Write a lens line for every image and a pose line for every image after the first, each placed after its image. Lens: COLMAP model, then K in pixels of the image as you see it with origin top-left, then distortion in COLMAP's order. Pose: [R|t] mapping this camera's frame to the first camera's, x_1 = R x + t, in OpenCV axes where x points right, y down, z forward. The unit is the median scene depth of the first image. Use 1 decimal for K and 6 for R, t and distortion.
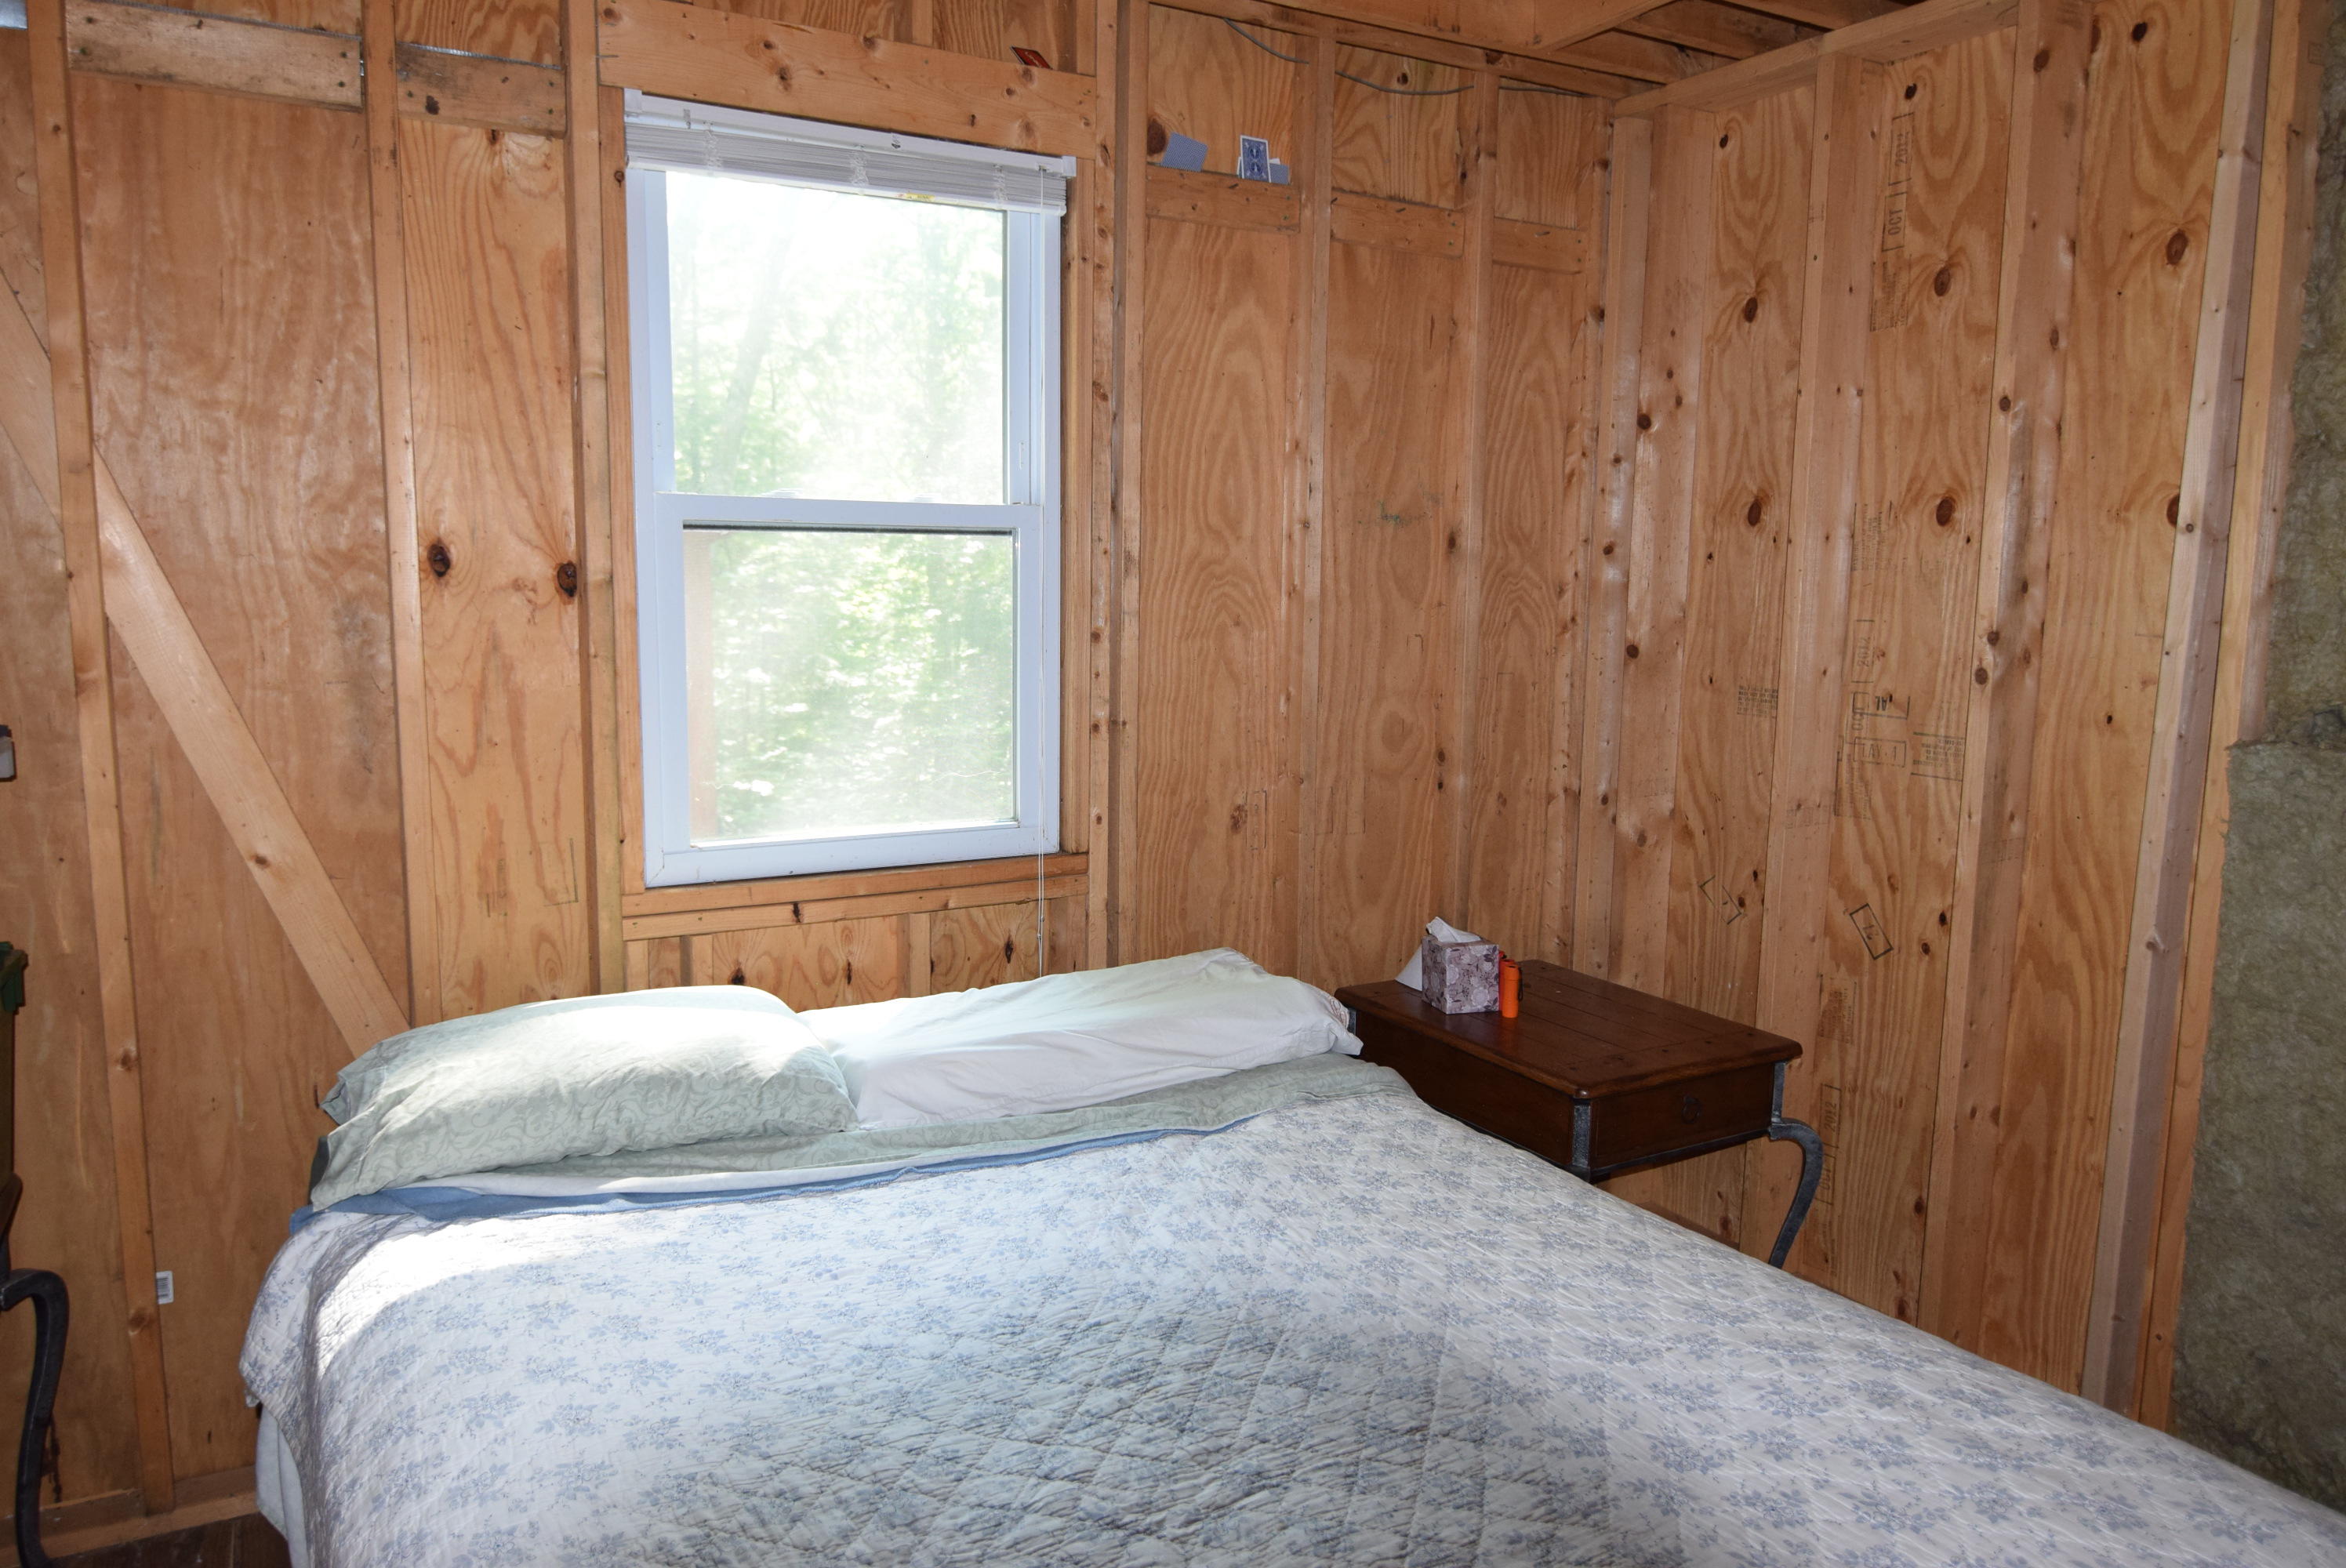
lens RADIAL K [[1596.5, 0, 1170.5], [0, 1596.5, 779.3], [0, 0, 1]] dist [0.002965, -0.018055]
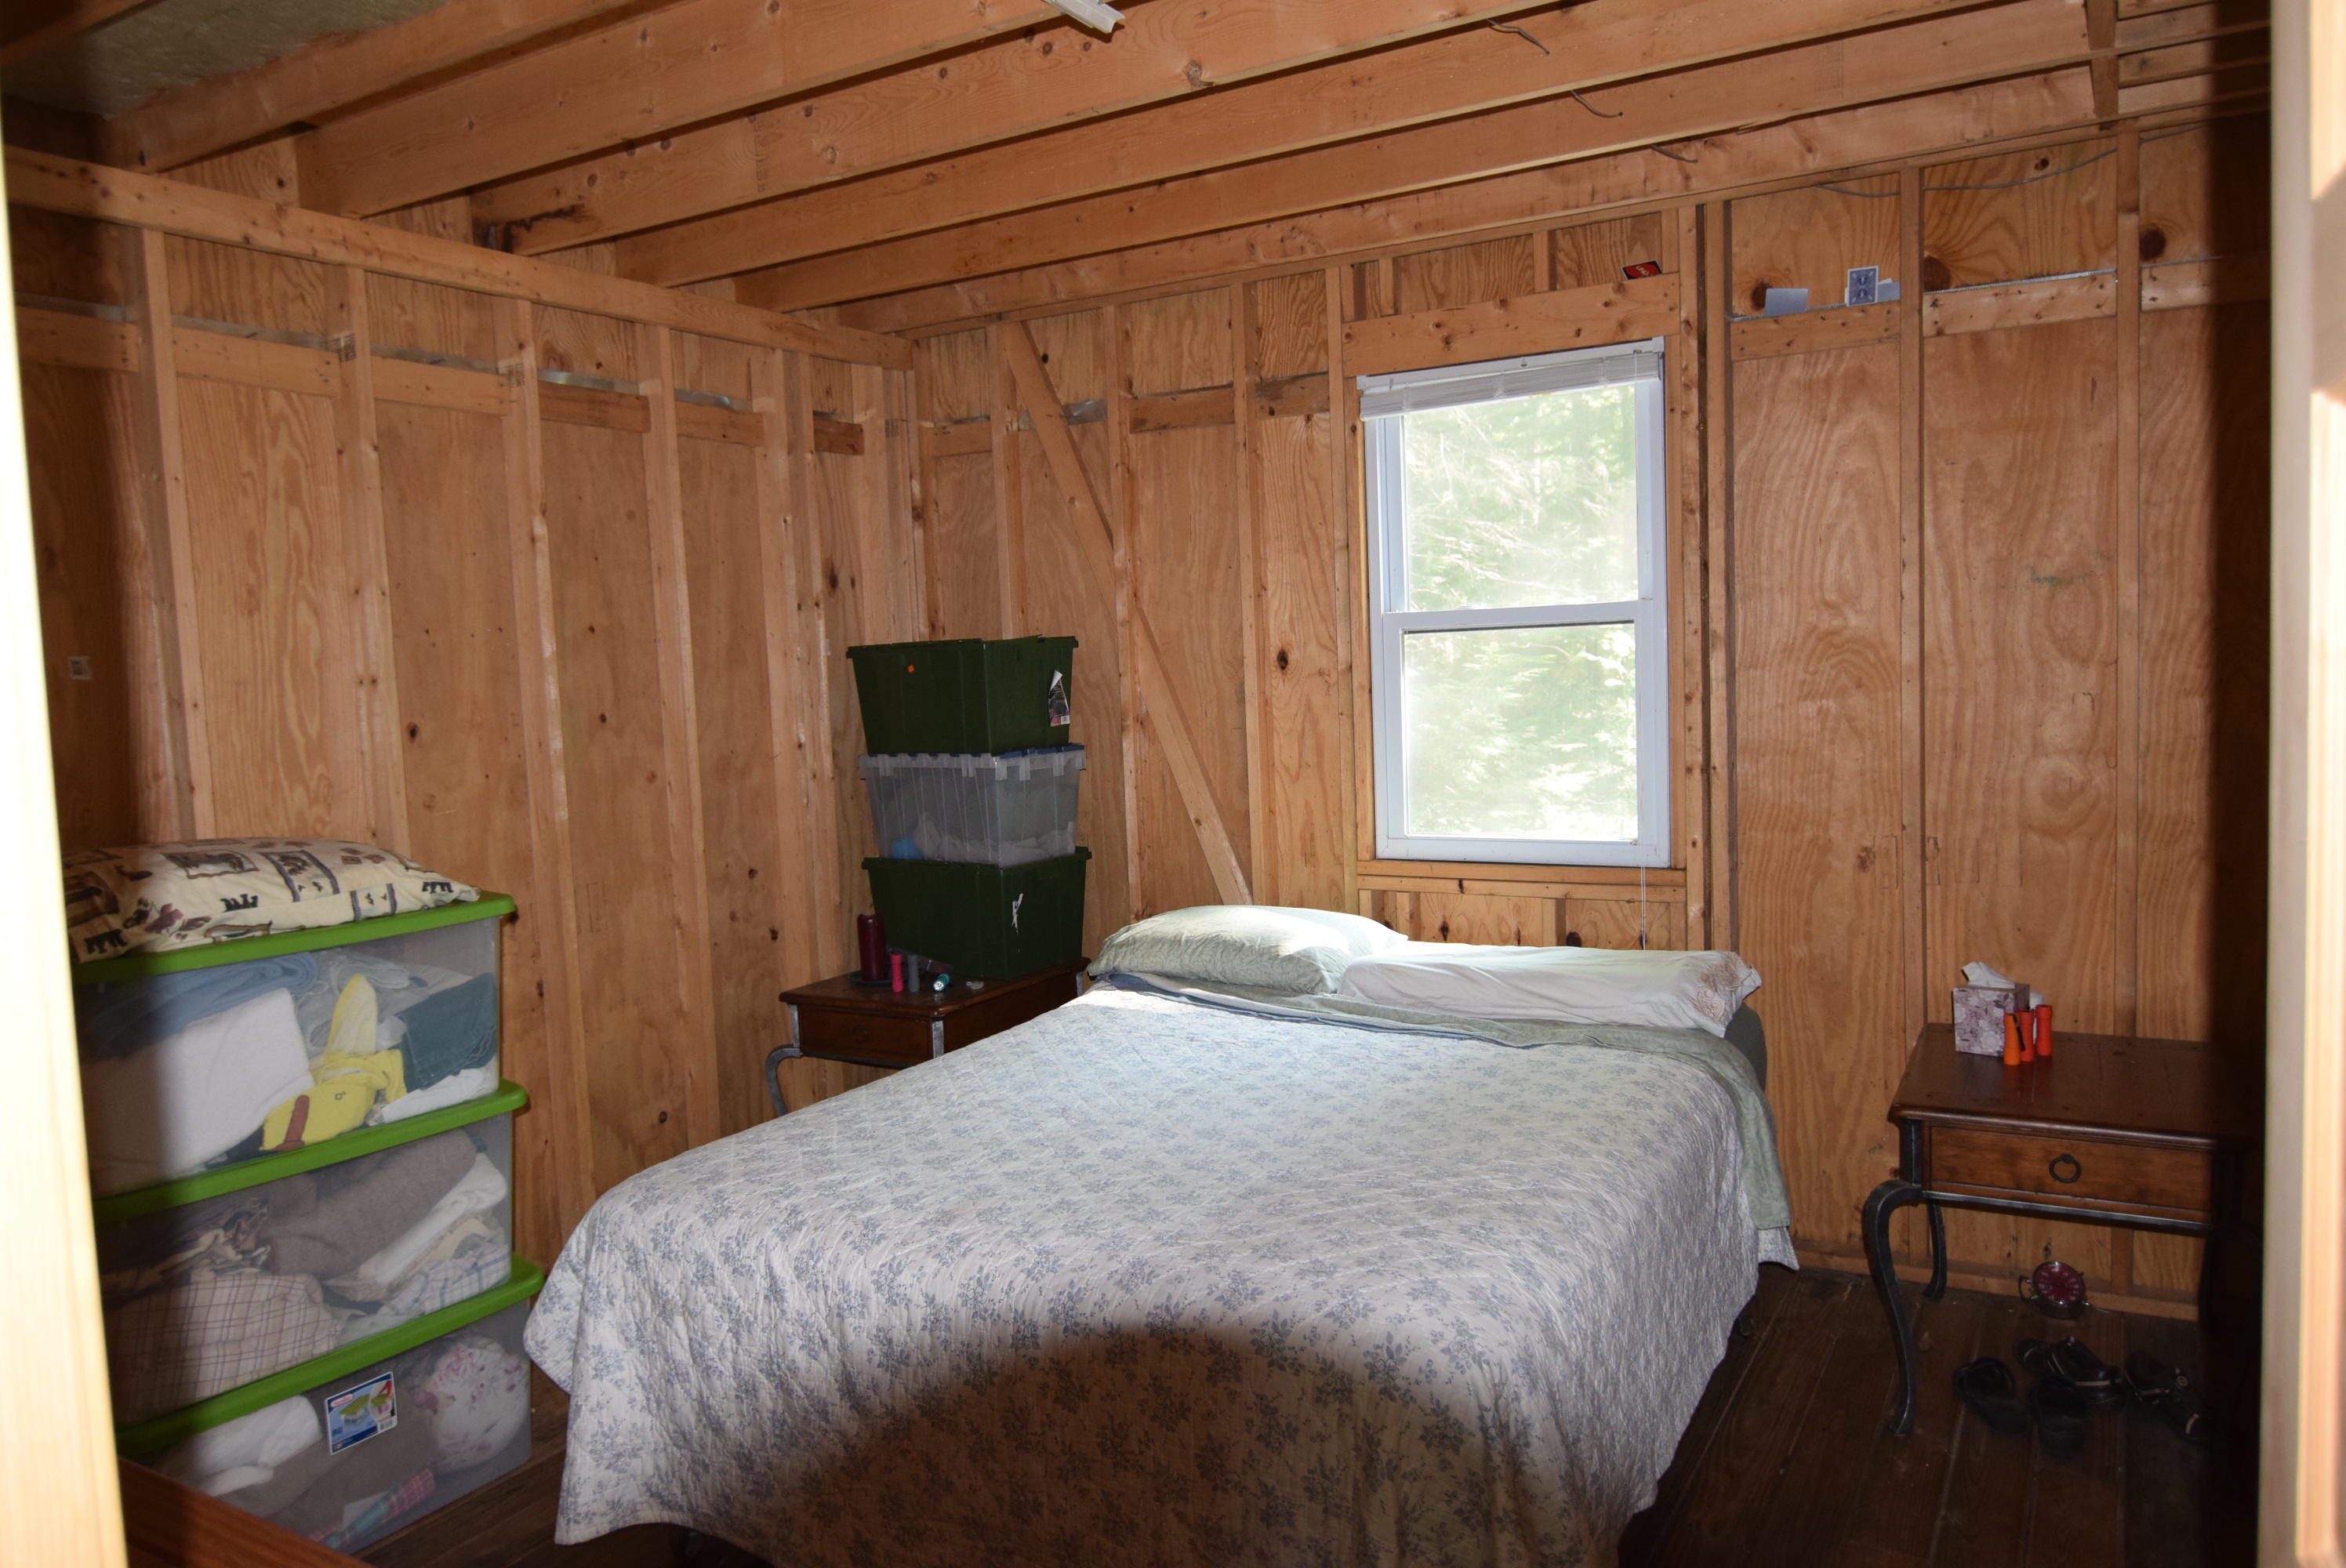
lens RADIAL K [[1596.5, 0, 1170.5], [0, 1596.5, 779.3], [0, 0, 1]] dist [0.002965, -0.018055]
pose [[0.502802, 0.030658, -0.863858, 0.878624], [-0.071903, 0.997391, -0.006454, 0.012976], [0.861406, 0.065359, 0.503694, 0.009888]]
